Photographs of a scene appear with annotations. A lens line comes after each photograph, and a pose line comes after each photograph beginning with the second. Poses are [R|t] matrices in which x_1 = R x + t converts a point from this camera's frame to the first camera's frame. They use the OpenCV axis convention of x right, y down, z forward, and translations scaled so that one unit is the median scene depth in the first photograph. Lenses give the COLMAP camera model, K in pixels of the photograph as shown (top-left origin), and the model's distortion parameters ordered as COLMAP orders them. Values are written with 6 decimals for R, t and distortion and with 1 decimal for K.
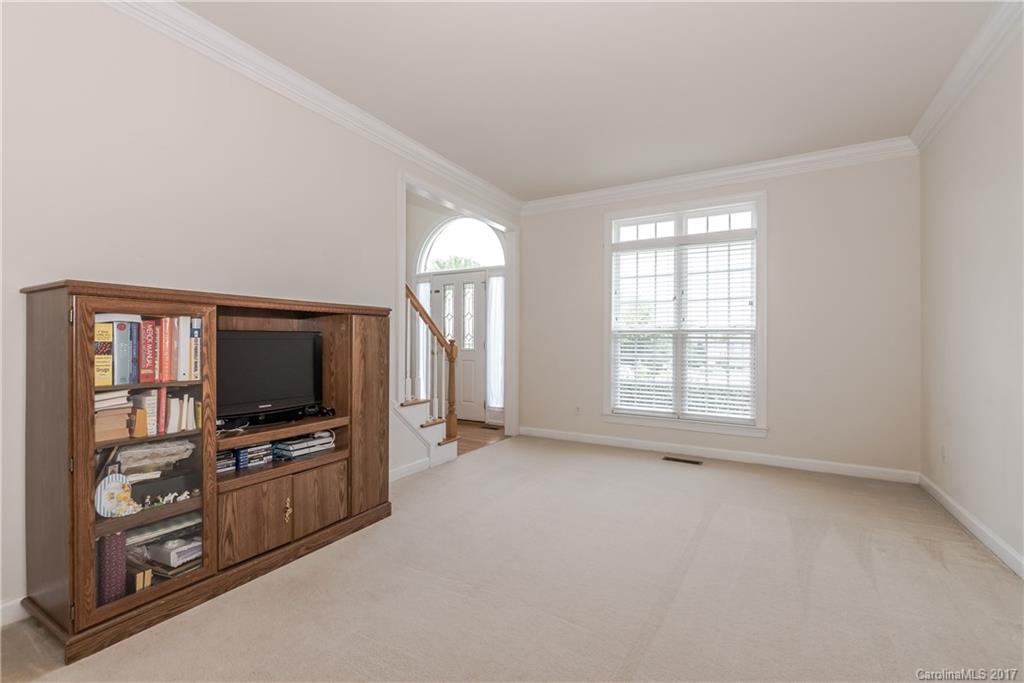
lens RADIAL K [[440.3, 0, 514.7], [0, 440.3, 341.3], [0, 0, 1]] dist [-0.001386, -0.002132]
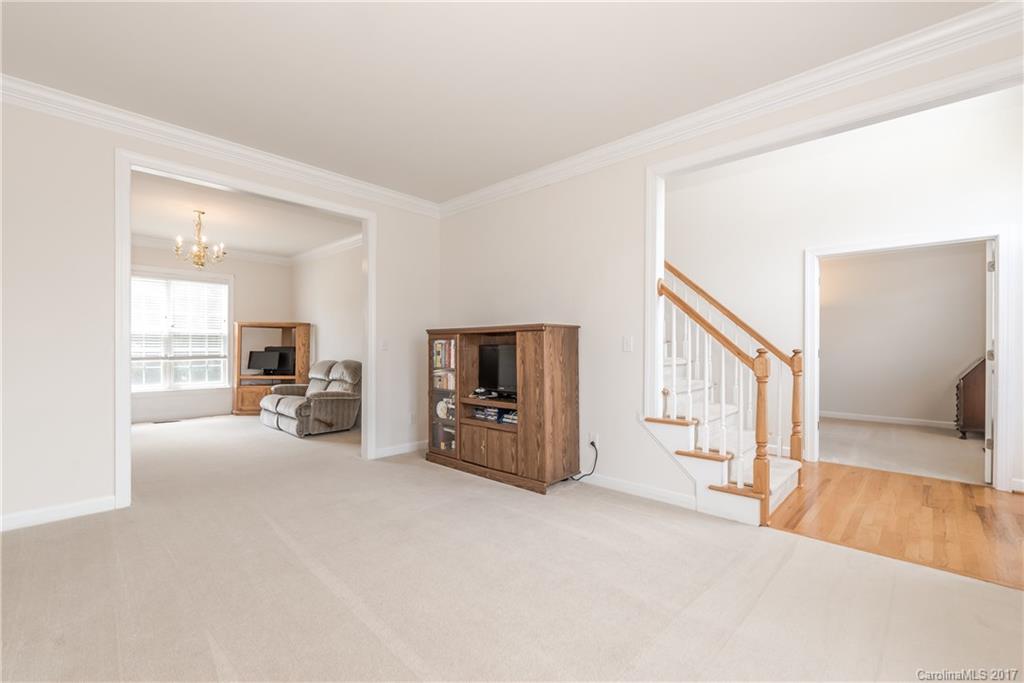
lens RADIAL K [[440.3, 0, 514.9], [0, 440.3, 345.8], [0, 0, 1]] dist [-0.001386, -0.002132]
pose [[-0.222472, -0.015779, -0.974811, 0.961445], [-0.008567, 0.999862, -0.014229, 0.003885], [0.974901, 0.005186, -0.222577, 1.241864]]
